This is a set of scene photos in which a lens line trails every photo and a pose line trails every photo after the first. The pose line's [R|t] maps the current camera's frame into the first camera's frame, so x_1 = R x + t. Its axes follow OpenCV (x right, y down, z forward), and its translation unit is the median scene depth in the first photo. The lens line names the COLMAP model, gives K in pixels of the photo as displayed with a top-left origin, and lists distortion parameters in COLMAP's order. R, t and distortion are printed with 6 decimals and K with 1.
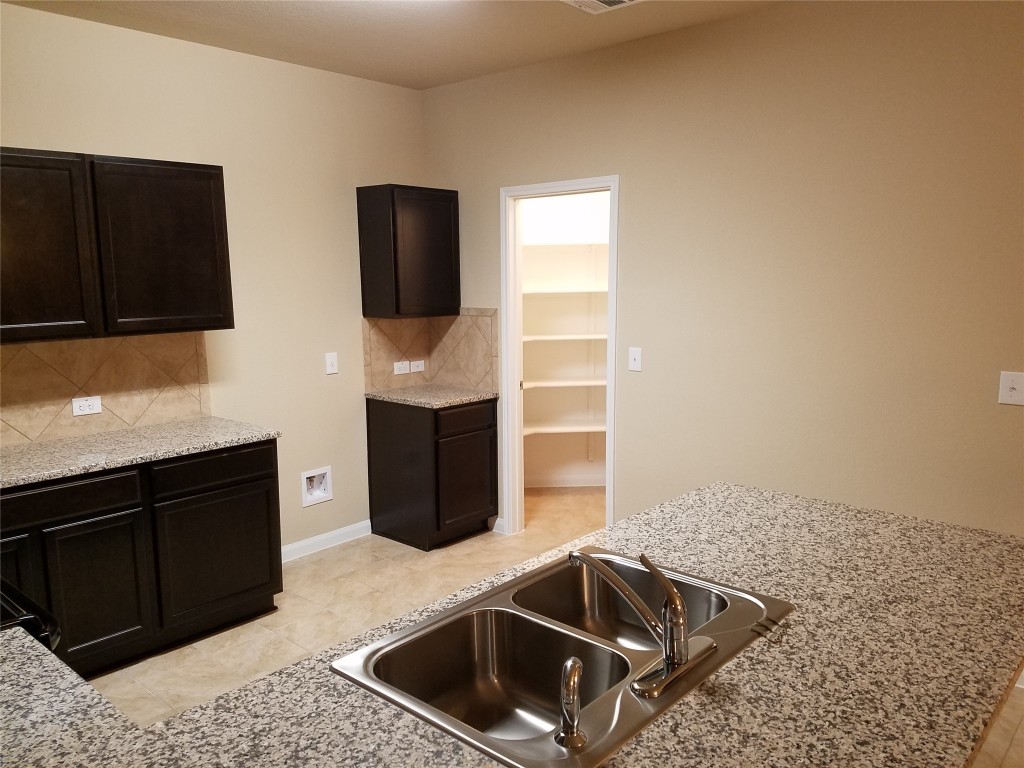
lens RADIAL K [[774.7, 0, 510.0], [0, 774.7, 396.3], [0, 0, 1]] dist [0.190925, -0.312927]
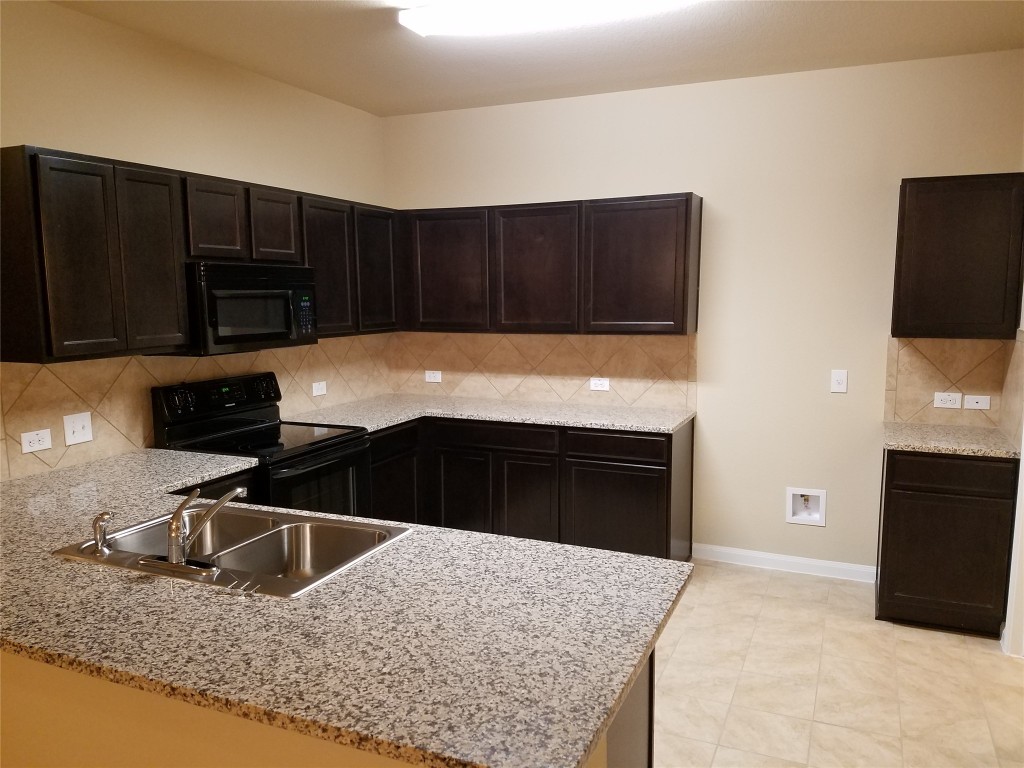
lens RADIAL K [[774.7, 0, 510.0], [0, 774.7, 396.3], [0, 0, 1]] dist [0.190925, -0.312927]
pose [[0.308842, 0.139238, -0.940866, 0.714298], [-0.146797, 0.984351, 0.097486, -0.078793], [0.939716, 0.108008, 0.324449, 0.447561]]
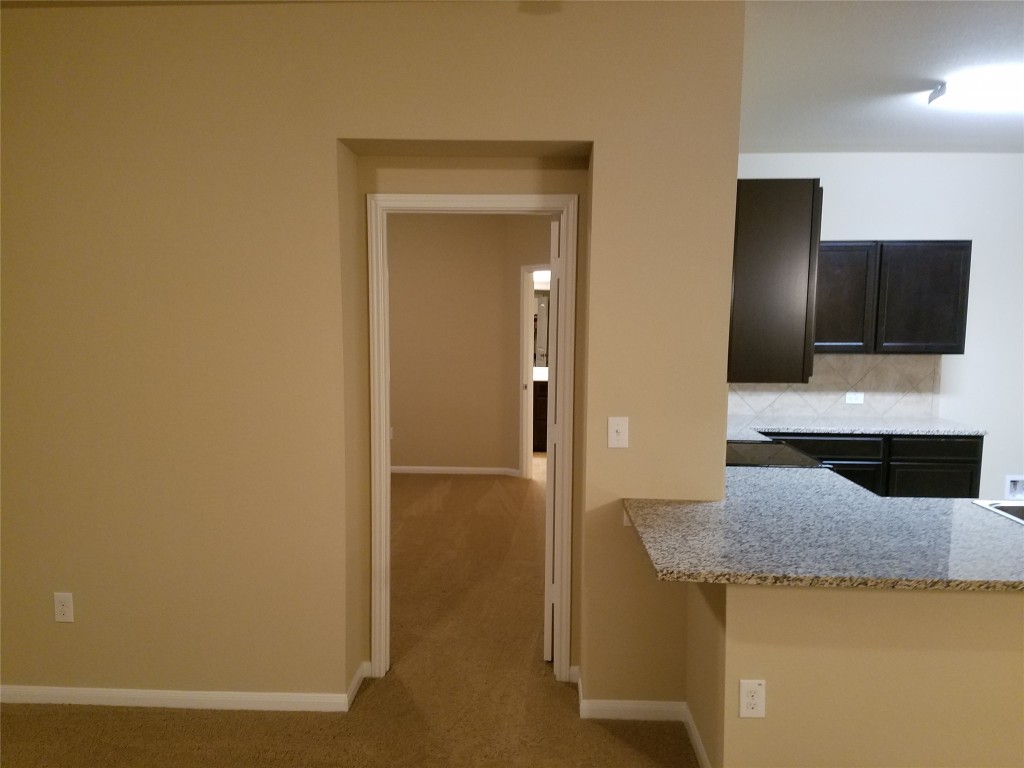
lens RADIAL K [[774.7, 0, 510.0], [0, 774.7, 396.3], [0, 0, 1]] dist [0.190925, -0.312927]
pose [[0.635536, 0.096511, -0.766015, 0.242908], [-0.135665, 0.990679, 0.012259, 0.084811], [0.760058, 0.096130, 0.642706, -0.539386]]
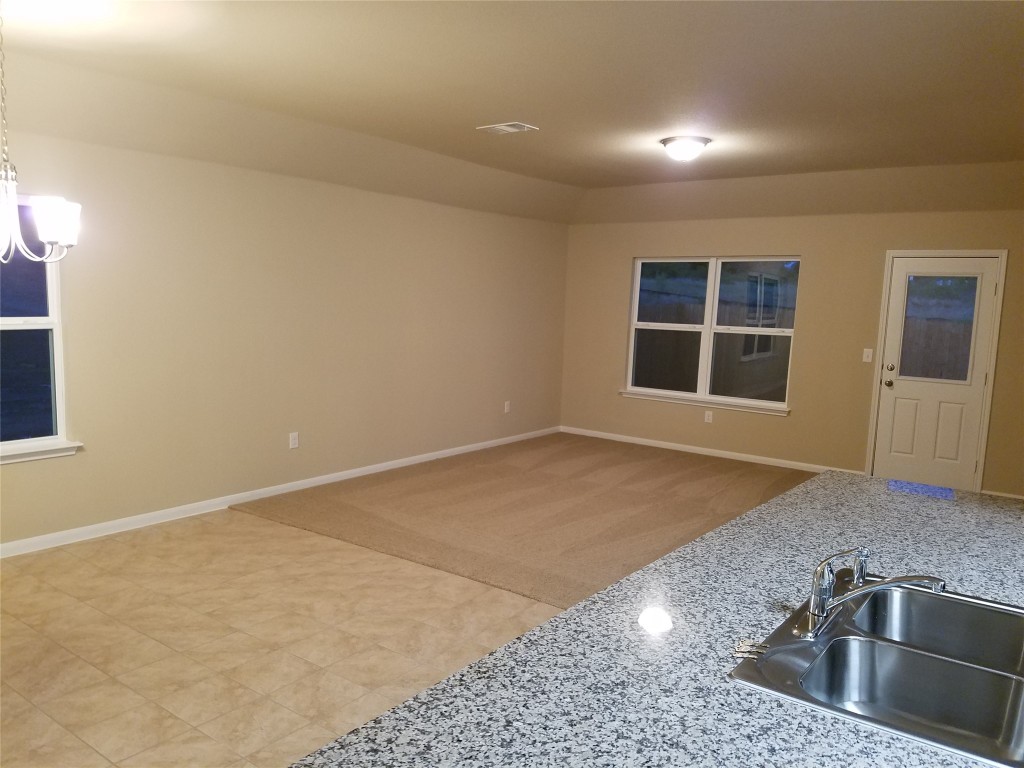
lens RADIAL K [[774.7, 0, 510.0], [0, 774.7, 396.3], [0, 0, 1]] dist [0.190925, -0.312927]
pose [[-0.996199, -0.010563, -0.086466, 0.340661], [-0.034838, 0.958094, 0.284328, -0.142672], [0.079839, 0.286259, -0.954820, 0.868640]]
